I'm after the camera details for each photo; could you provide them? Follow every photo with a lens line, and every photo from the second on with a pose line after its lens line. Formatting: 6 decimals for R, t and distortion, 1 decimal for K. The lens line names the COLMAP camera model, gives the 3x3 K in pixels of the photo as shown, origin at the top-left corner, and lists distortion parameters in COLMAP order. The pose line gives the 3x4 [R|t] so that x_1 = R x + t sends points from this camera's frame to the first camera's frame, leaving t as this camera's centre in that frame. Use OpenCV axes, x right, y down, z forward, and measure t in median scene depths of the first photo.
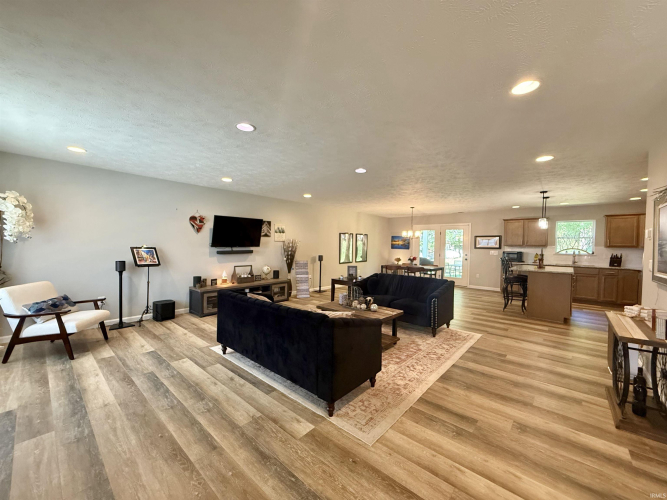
lens RADIAL K [[266.6, 0, 331.6], [0, 266.6, 248.5], [0, 0, 1]] dist [0.000327, 0.000700]
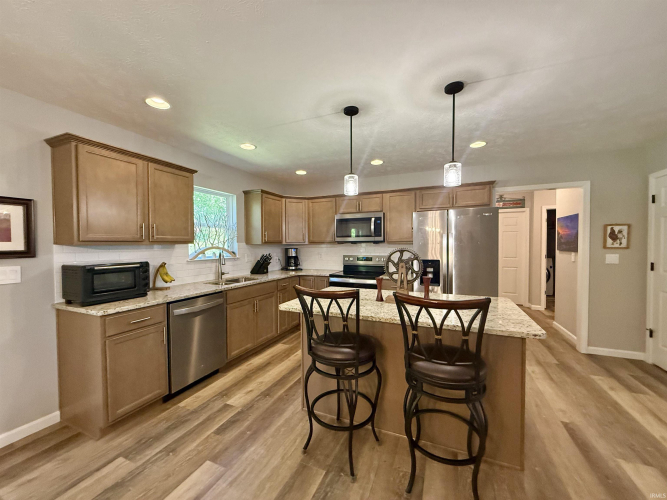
lens RADIAL K [[266.6, 0, 331.7], [0, 266.6, 250.7], [0, 0, 1]] dist [0.000327, 0.000700]
pose [[-0.318003, -0.024466, 0.947774, 0.358763], [0.030890, 0.998869, 0.036149, -0.004459], [-0.947586, 0.040773, -0.316888, 0.916328]]
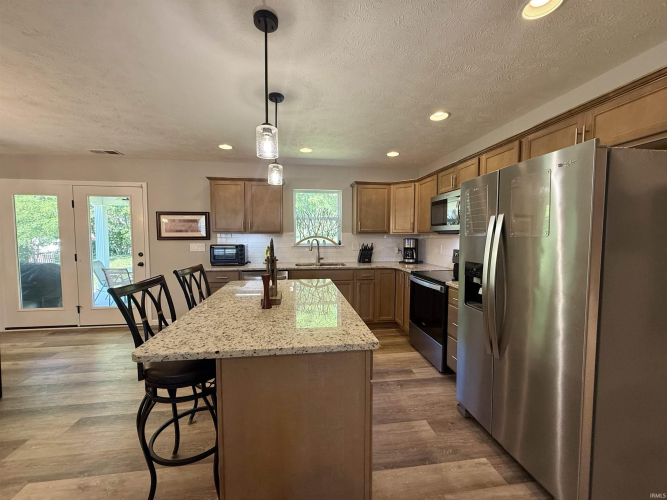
lens RADIAL K [[266.6, 0, 331.4], [0, 266.6, 250.0], [0, 0, 1]] dist [0.000327, 0.000700]
pose [[0.642785, -0.047548, 0.764569, 0.445055], [0.021590, 0.998800, 0.043964, 0.005187], [-0.765742, -0.011753, 0.643040, 0.563087]]
